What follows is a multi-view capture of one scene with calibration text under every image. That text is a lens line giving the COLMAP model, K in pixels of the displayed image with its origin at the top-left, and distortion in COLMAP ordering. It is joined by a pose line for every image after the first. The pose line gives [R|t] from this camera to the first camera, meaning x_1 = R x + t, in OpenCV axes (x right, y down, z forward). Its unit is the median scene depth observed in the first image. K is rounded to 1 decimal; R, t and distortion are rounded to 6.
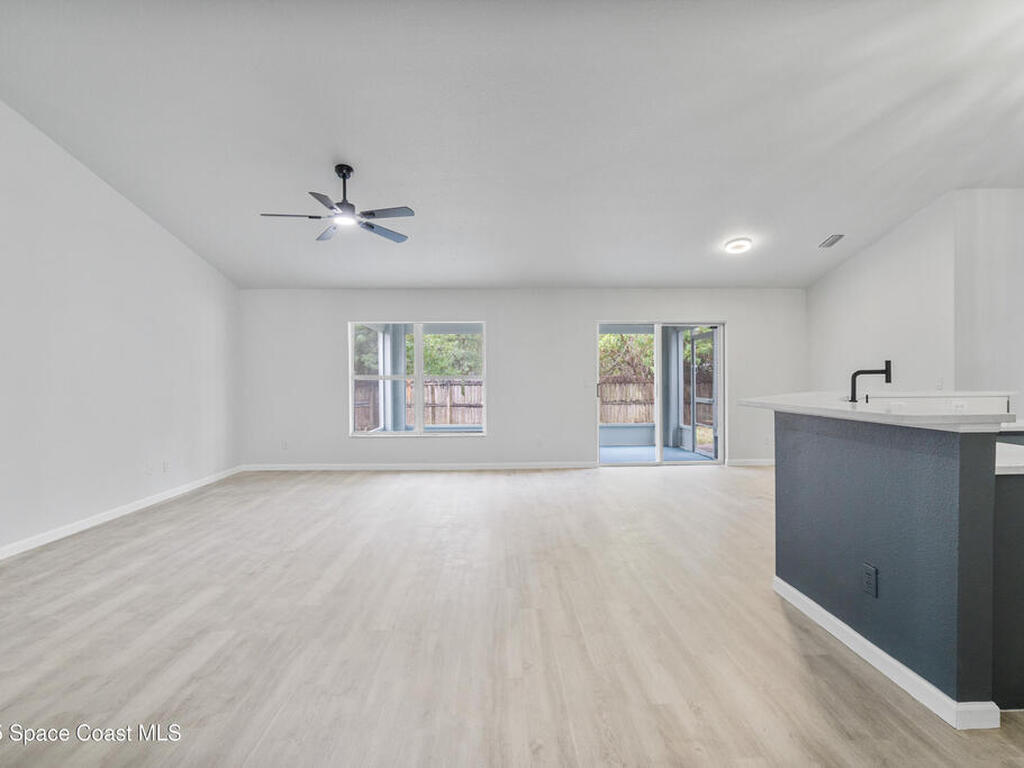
lens RADIAL K [[528.0, 0, 512.8], [0, 528.0, 372.2], [0, 0, 1]] dist [0.003849, 0.001455]
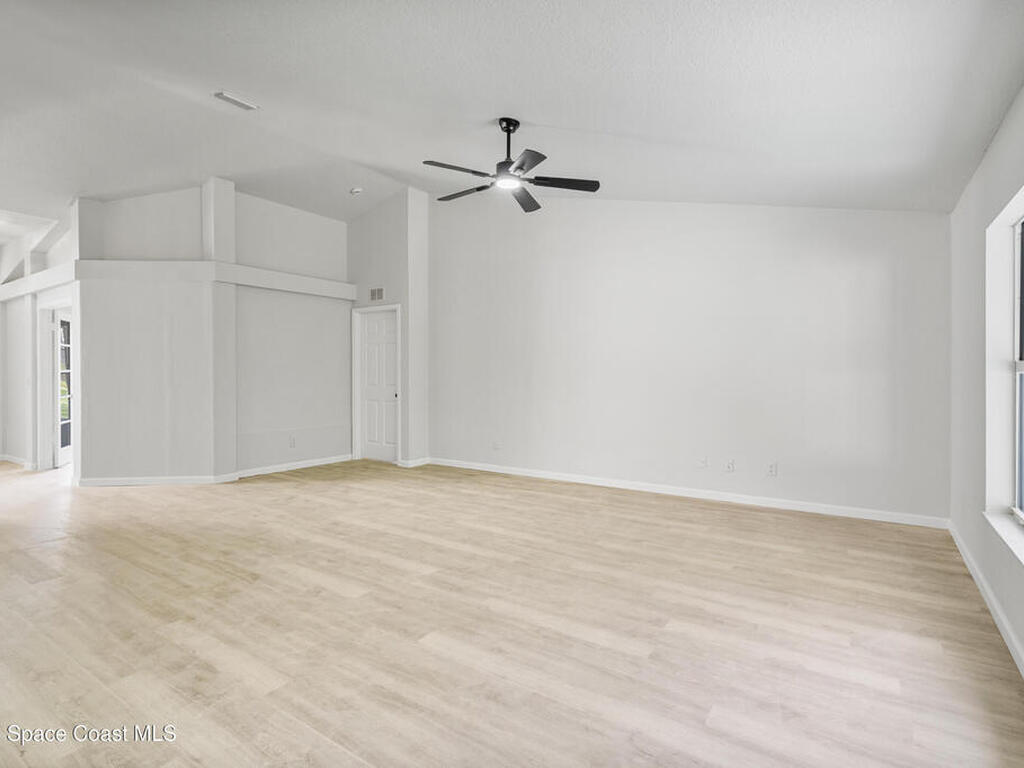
lens RADIAL K [[523.9, 0, 512.0], [0, 523.9, 384.0], [0, 0, 1]] dist [-0.004761, 0.000806]
pose [[-0.577727, 0.019868, -0.815988, 0.494745], [0.009688, 0.999800, 0.017484, 0.021919], [0.816173, 0.002195, -0.577804, 2.027263]]
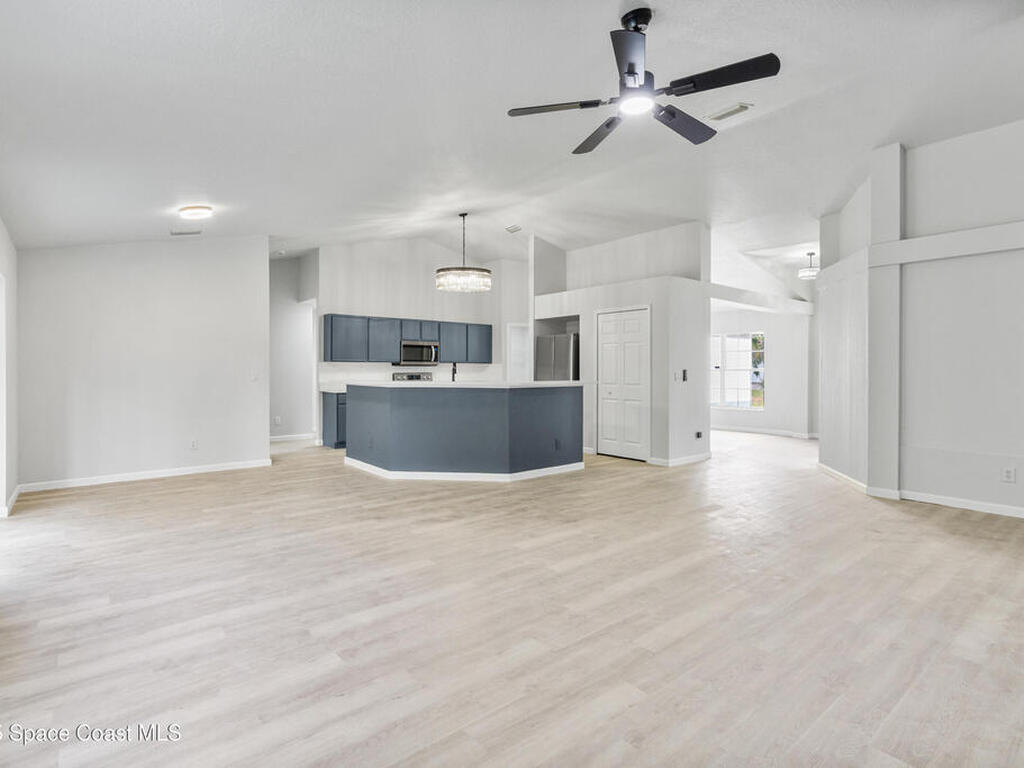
lens RADIAL K [[528.0, 0, 512.8], [0, 528.0, 372.2], [0, 0, 1]] dist [0.003849, 0.001455]
pose [[-0.614086, 0.001620, 0.789238, -0.952657], [-0.003852, 0.999980, -0.005049, 0.022779], [-0.789230, -0.006141, -0.614067, 2.016105]]
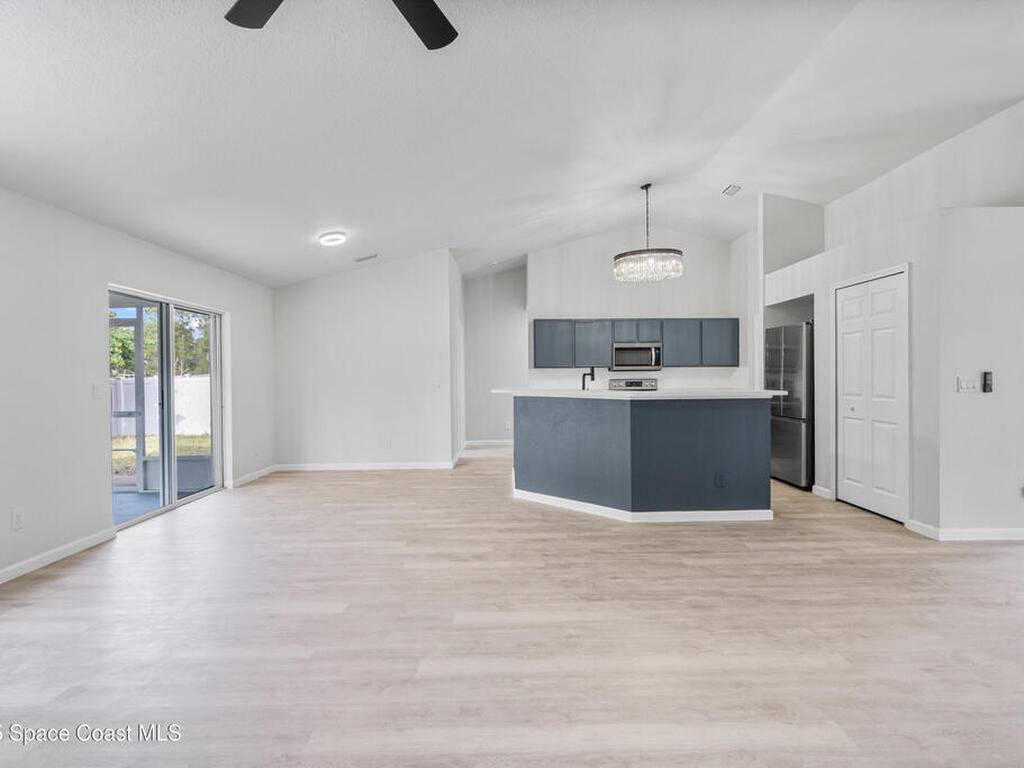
lens RADIAL K [[525.8, 0, 516.3], [0, 525.8, 378.3], [0, 0, 1]] dist [-0.001583, 0.001254]
pose [[0.011276, 0.002544, 0.999933, -0.891664], [0.000649, 0.999997, -0.002551, 0.016689], [-0.999936, 0.000678, 0.011274, 1.209759]]
